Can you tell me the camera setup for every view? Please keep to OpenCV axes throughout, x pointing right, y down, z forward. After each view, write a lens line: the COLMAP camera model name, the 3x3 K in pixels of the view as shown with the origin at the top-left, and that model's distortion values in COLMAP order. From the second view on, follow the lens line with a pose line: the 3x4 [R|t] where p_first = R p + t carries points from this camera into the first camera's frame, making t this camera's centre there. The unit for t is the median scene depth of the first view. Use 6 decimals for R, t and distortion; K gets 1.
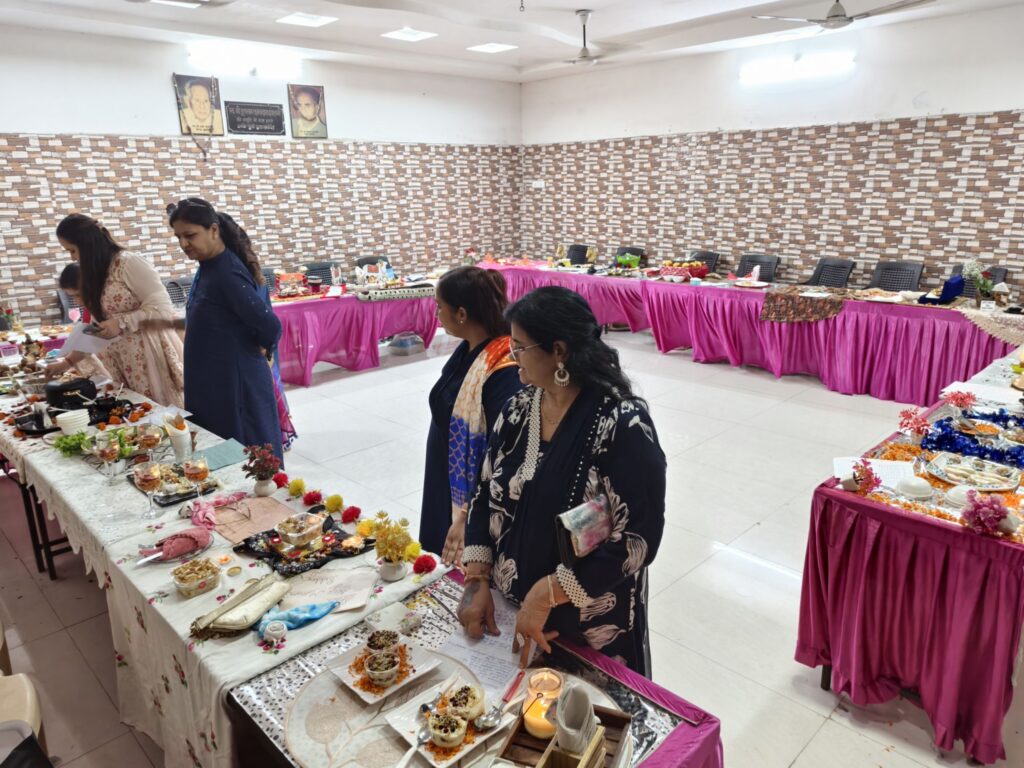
lens RADIAL K [[718.8, 0, 512.0], [0, 718.8, 384.0], [0, 0, 1]] dist [0.029603, -0.001482]
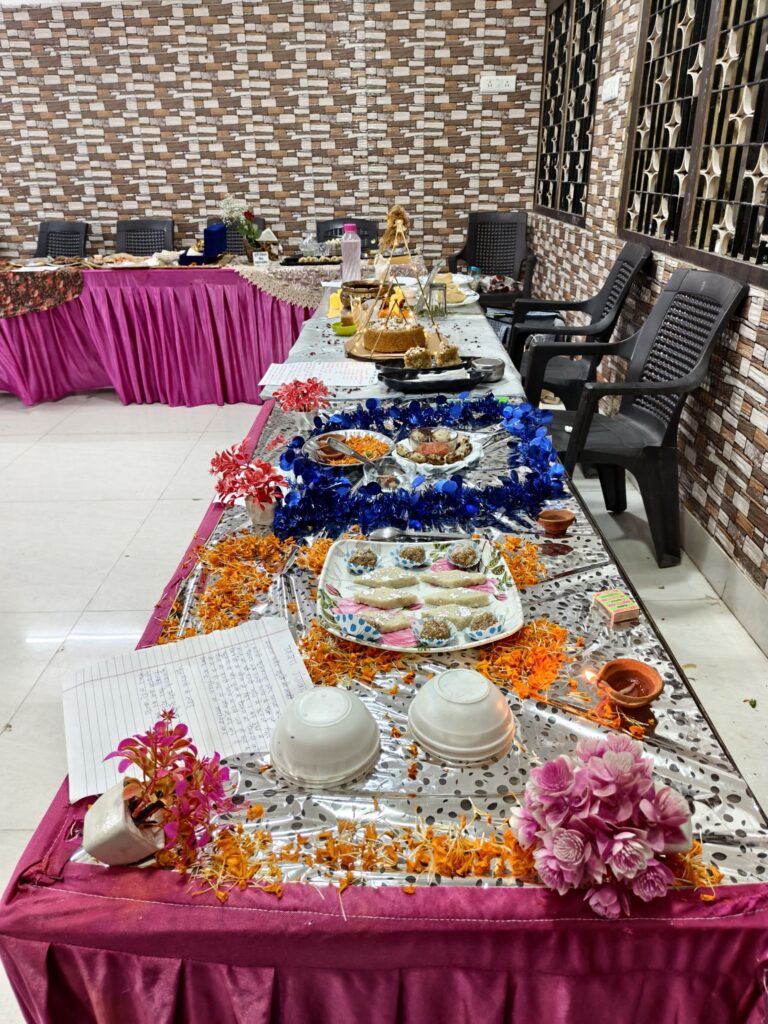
lens RADIAL K [[702.2, 0, 384.0], [0, 702.2, 512.0], [0, 0, 1]] dist [0.000214, 0.000574]
pose [[0.705640, -0.299331, 0.642241, 0.193735], [0.190938, 0.953188, 0.234469, -0.003240], [-0.682360, -0.042822, 0.729761, 0.364386]]
